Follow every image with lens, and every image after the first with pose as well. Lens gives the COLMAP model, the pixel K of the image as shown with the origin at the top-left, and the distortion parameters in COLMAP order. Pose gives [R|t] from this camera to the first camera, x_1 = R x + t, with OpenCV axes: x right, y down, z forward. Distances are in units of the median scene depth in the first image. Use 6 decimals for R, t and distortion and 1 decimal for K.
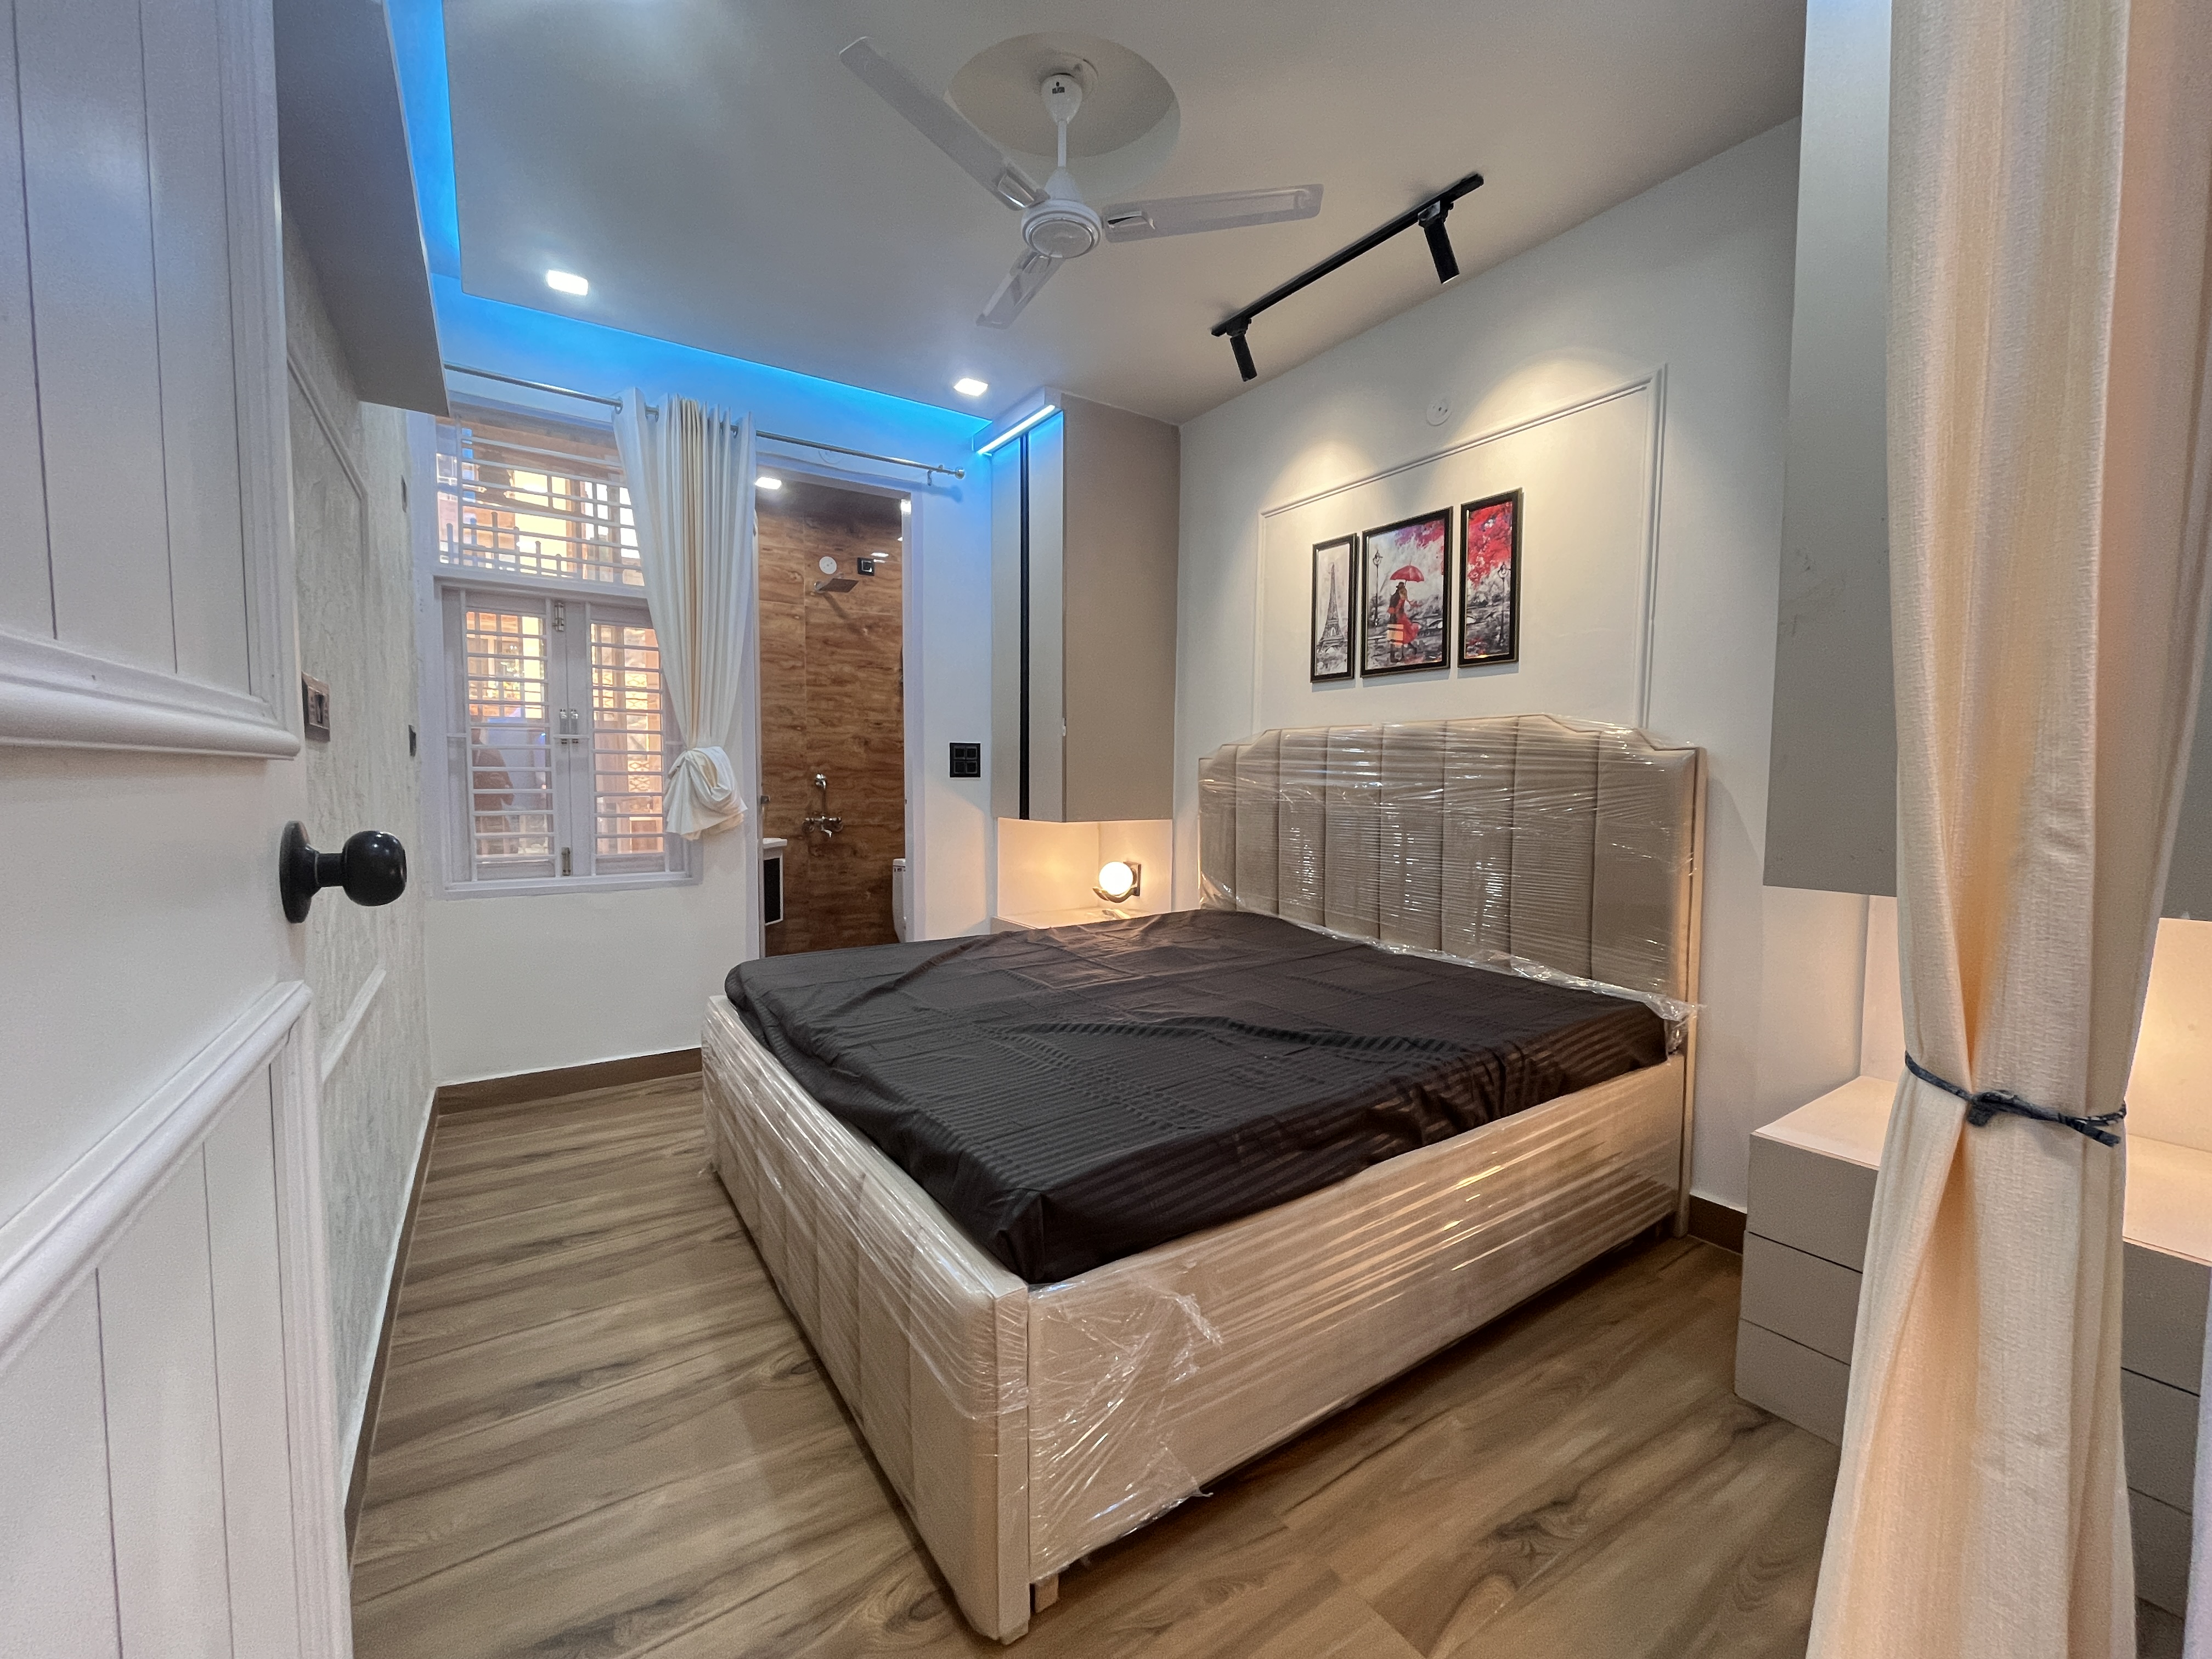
lens RADIAL K [[897.0, 0, 1096.0], [0, 897.0, 830.2], [0, 0, 1]] dist [-0.004599, -0.000776]
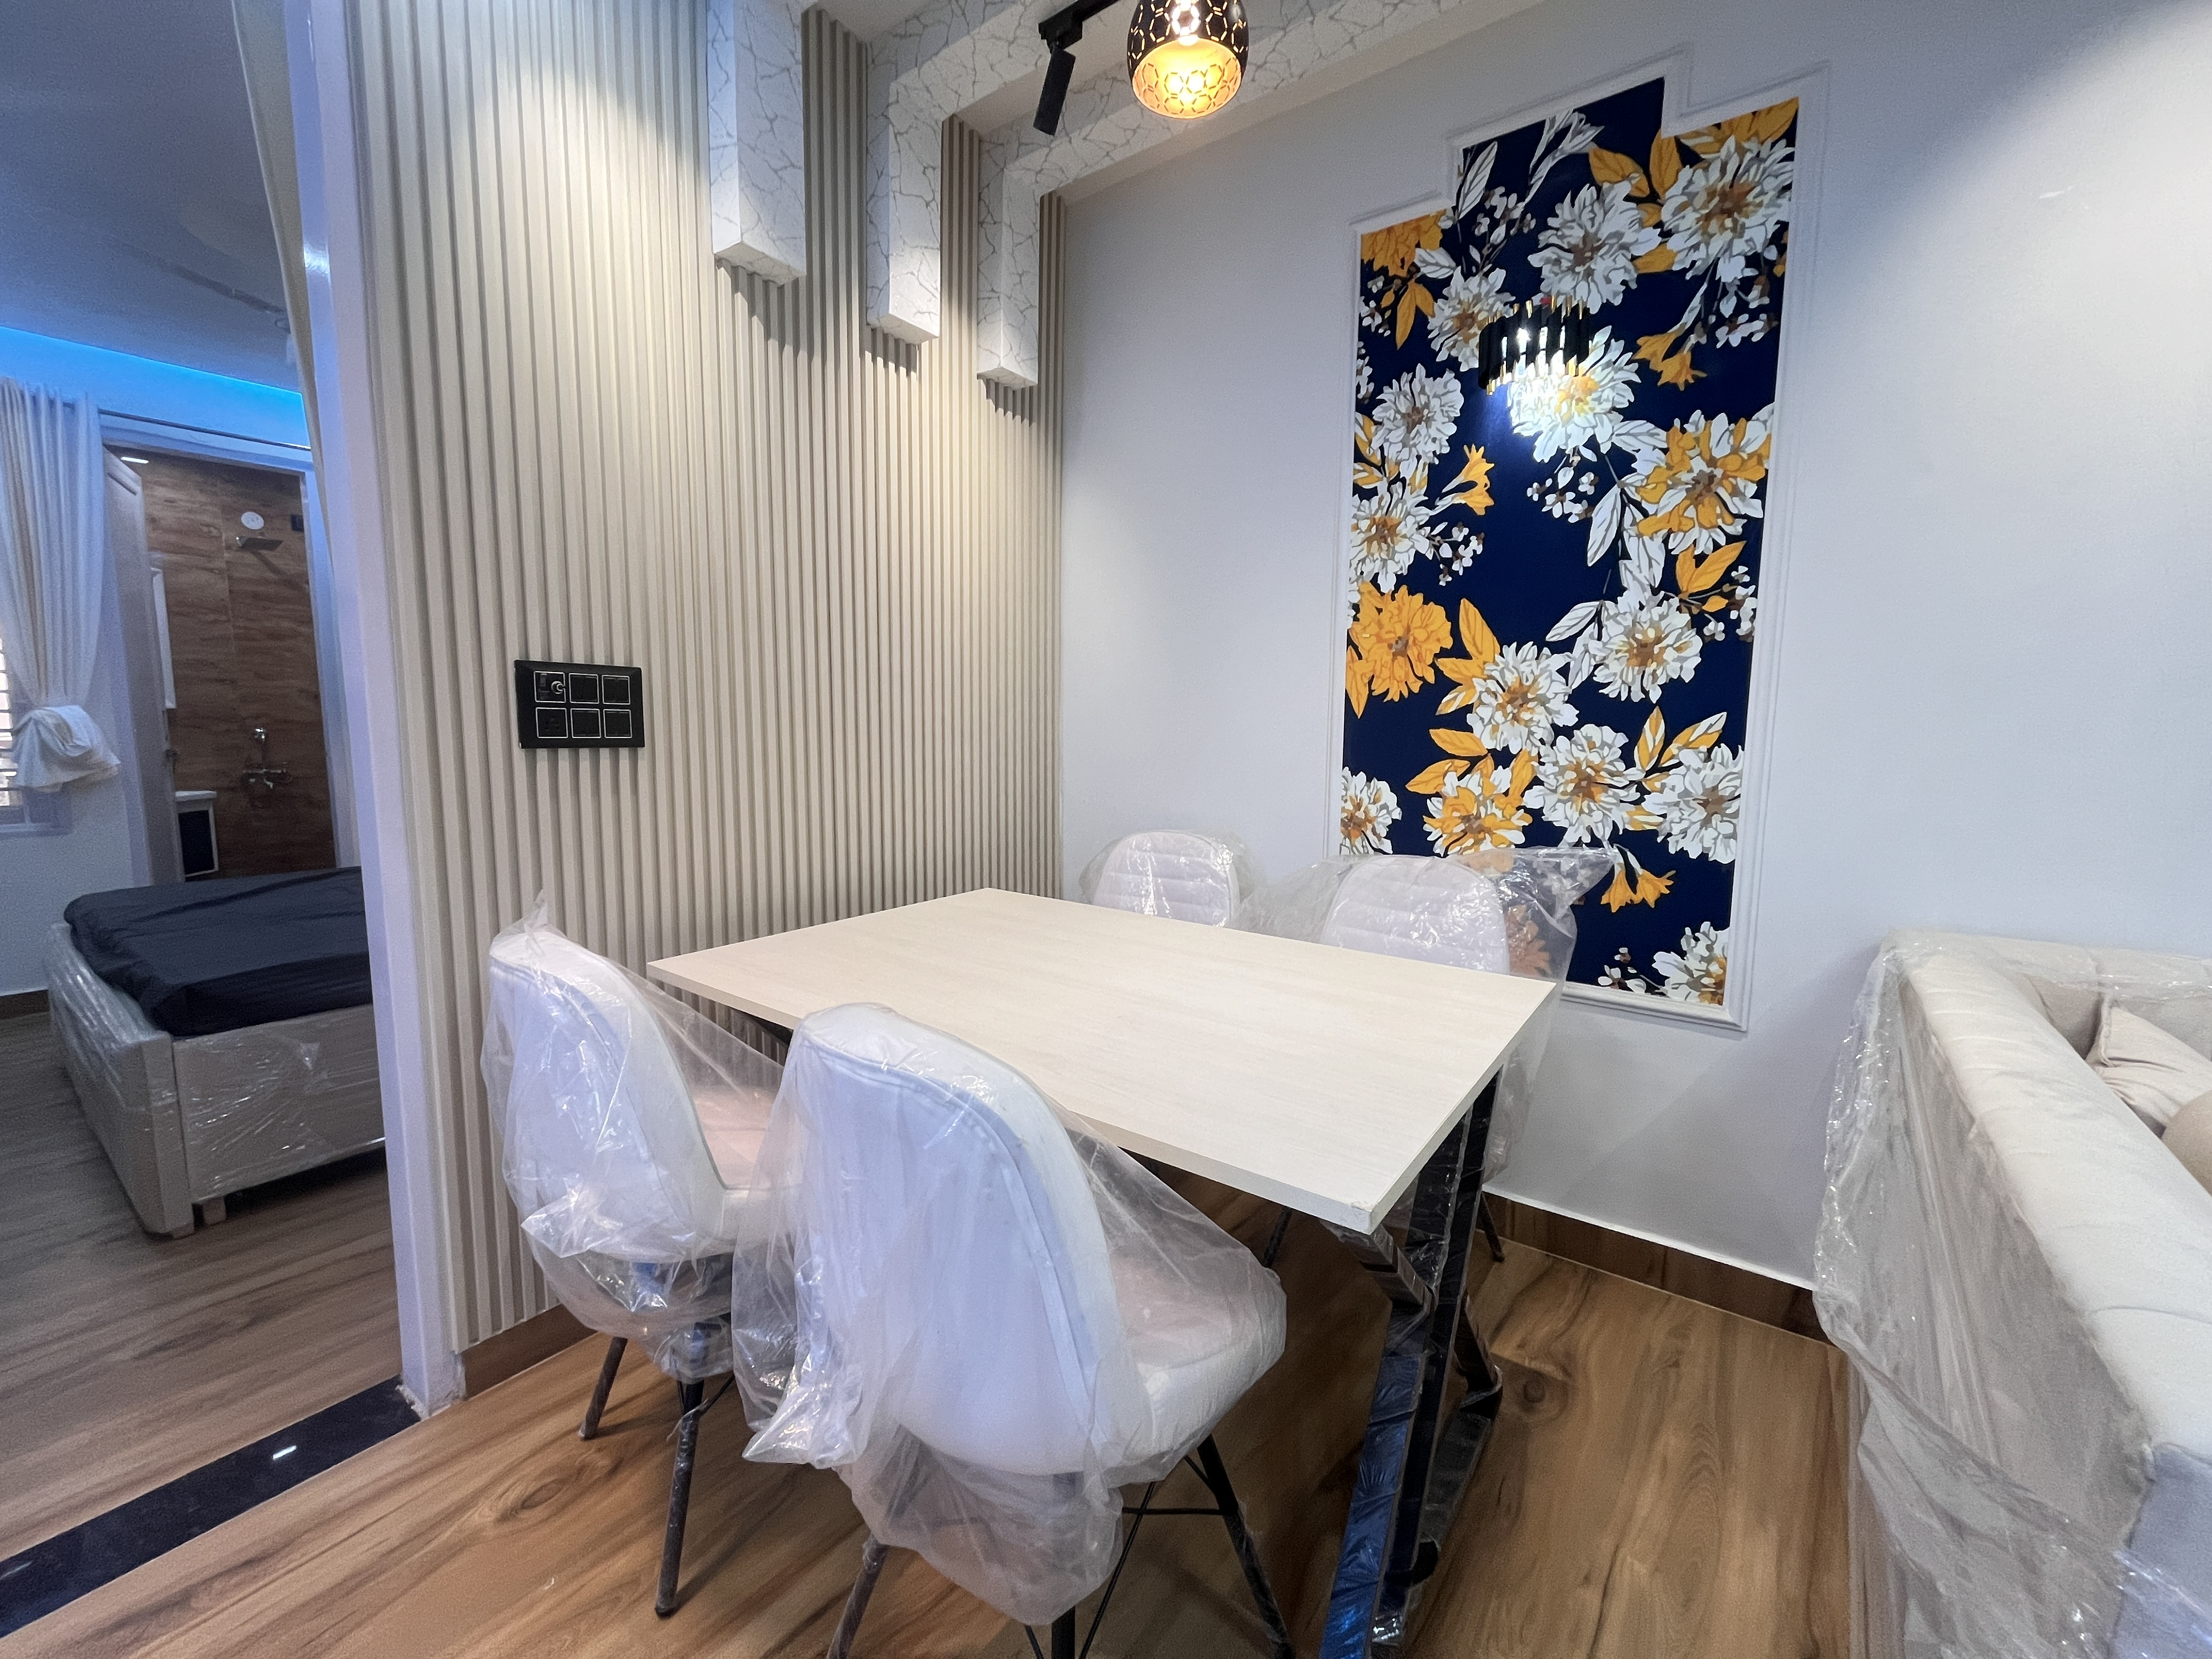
lens RADIAL K [[897.0, 0, 1102.2], [0, 897.0, 826.1], [0, 0, 1]] dist [-0.004599, -0.000776]
pose [[0.940799, -0.038871, 0.336728, 0.252091], [0.019844, 0.998015, 0.059765, 0.008240], [-0.338383, -0.049545, 0.939703, -0.290718]]
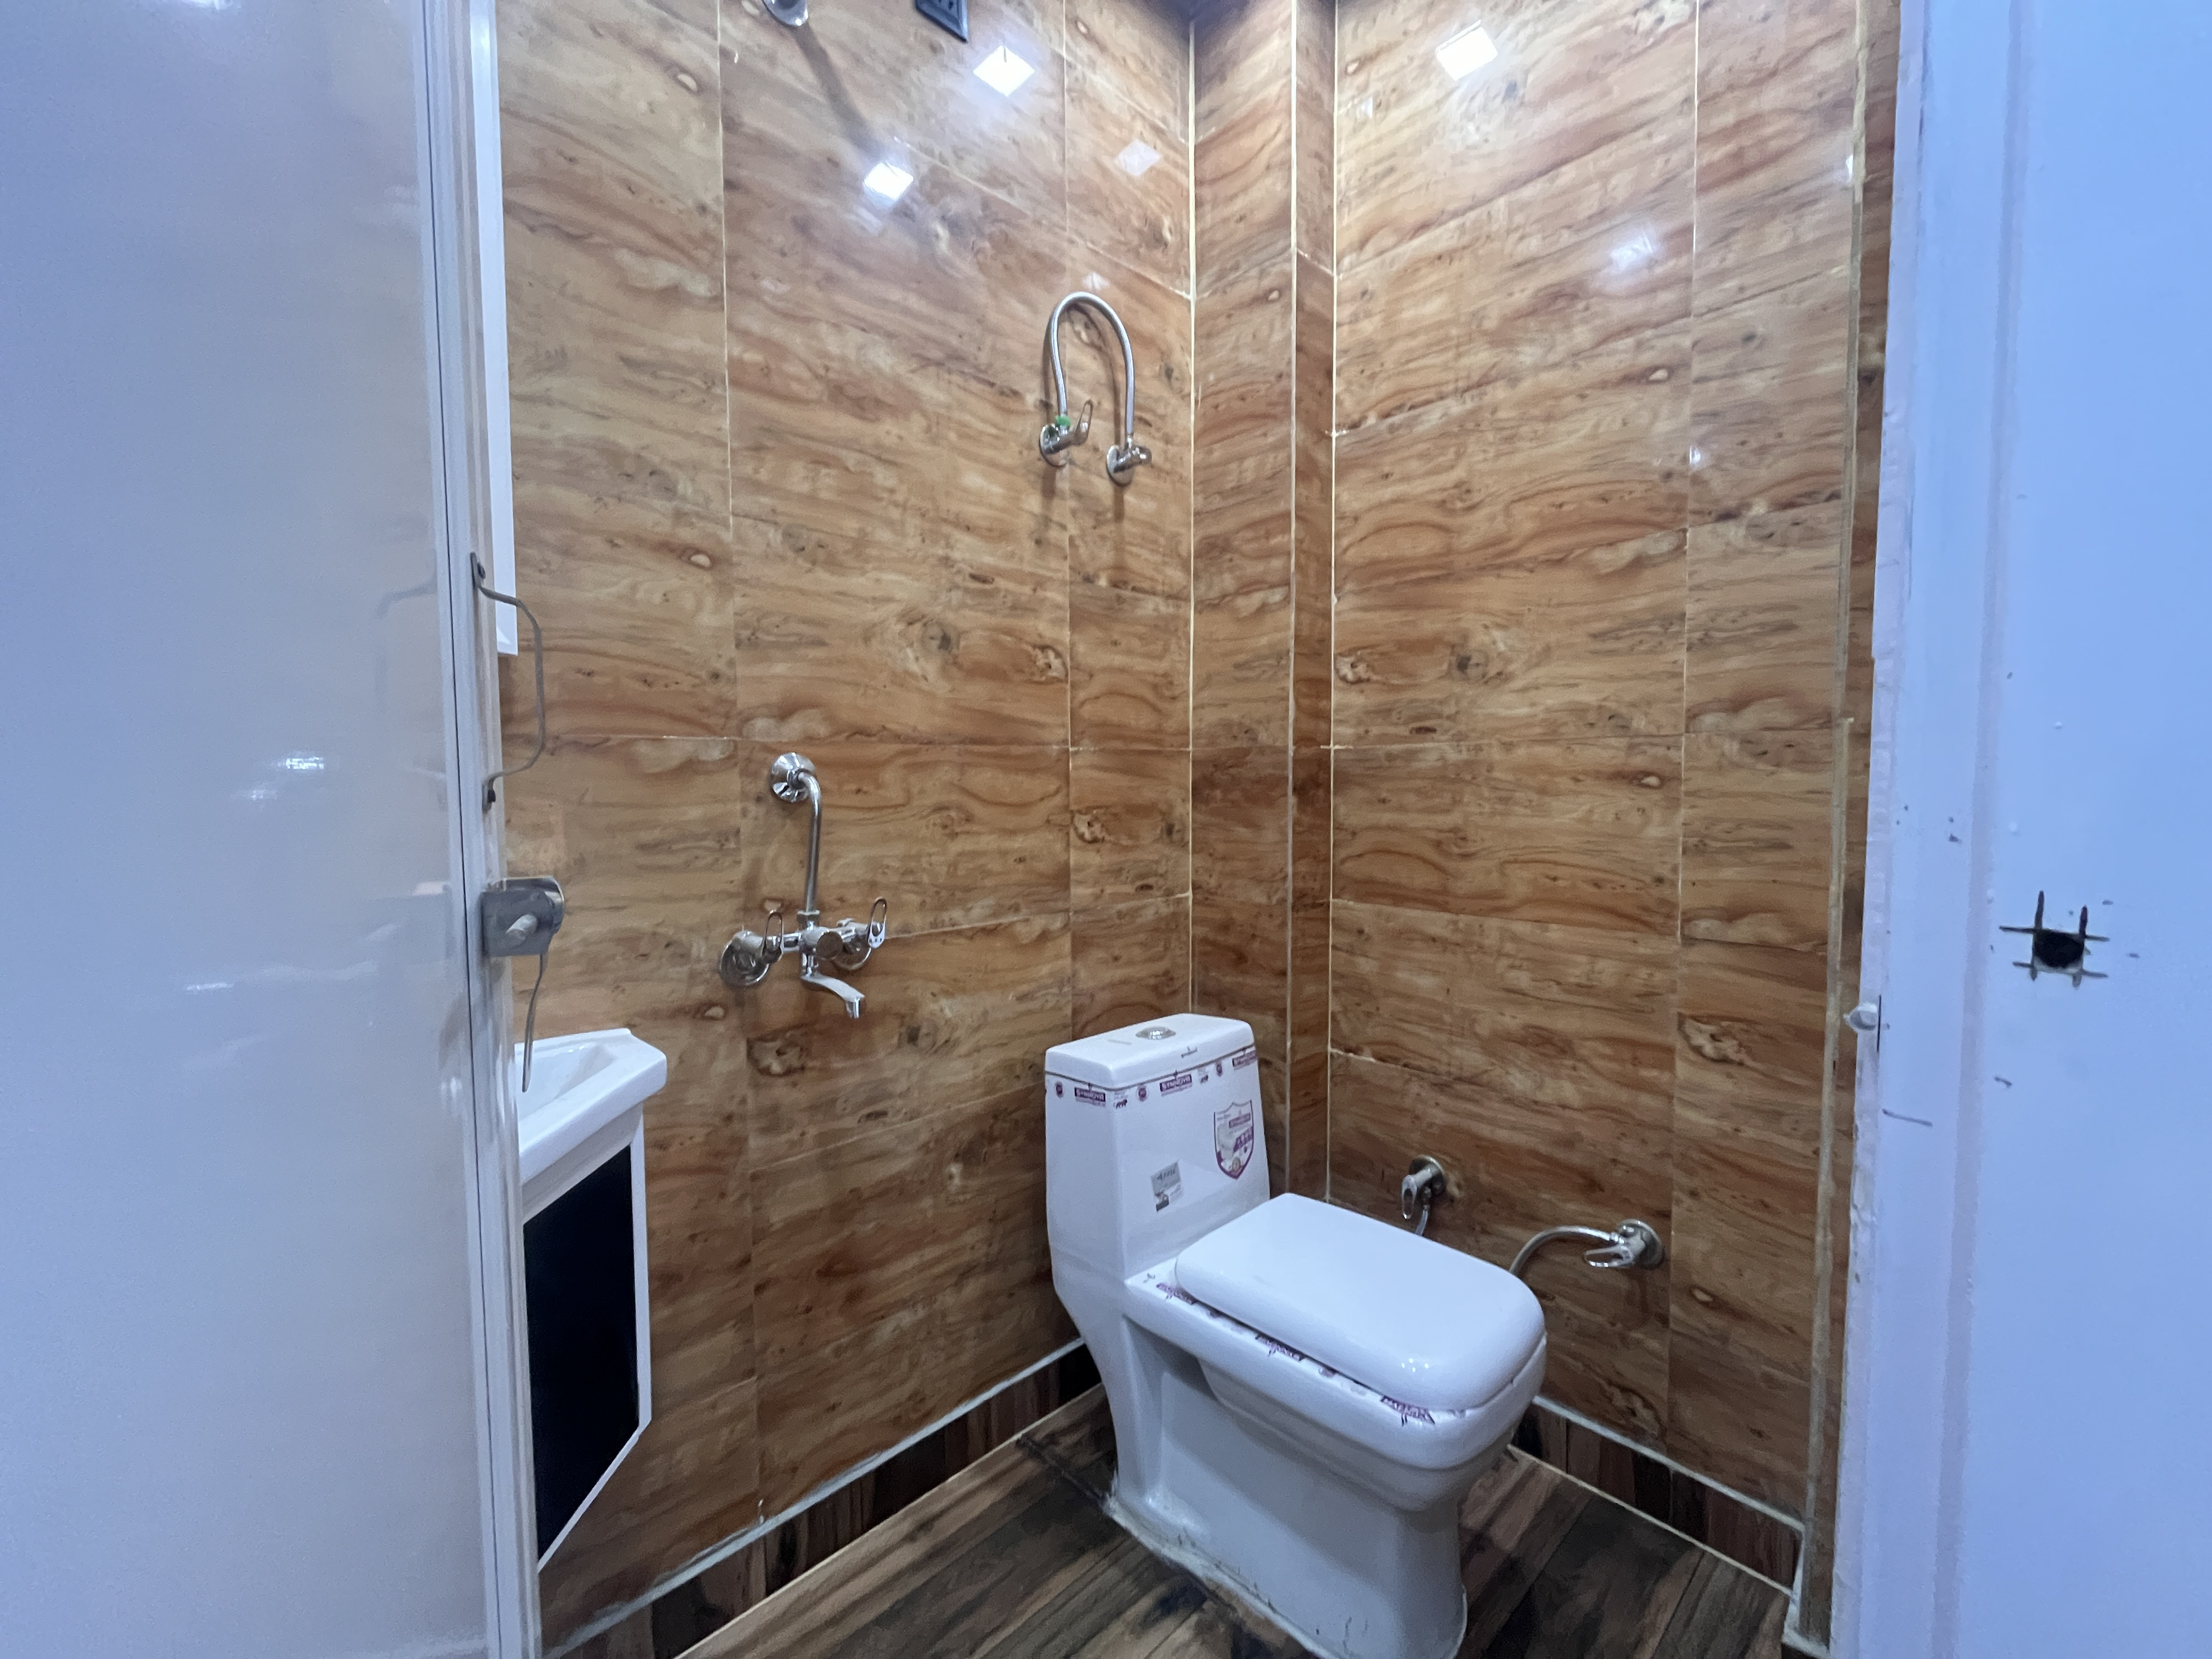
lens RADIAL K [[897.0, 0, 1101.2], [0, 897.0, 833.5], [0, 0, 1]] dist [-0.004599, -0.000776]
pose [[0.985339, -0.017087, 0.169751, -0.265929], [0.016054, 0.999843, 0.007461, -0.040200], [-0.169852, -0.004627, 0.985459, 0.739979]]
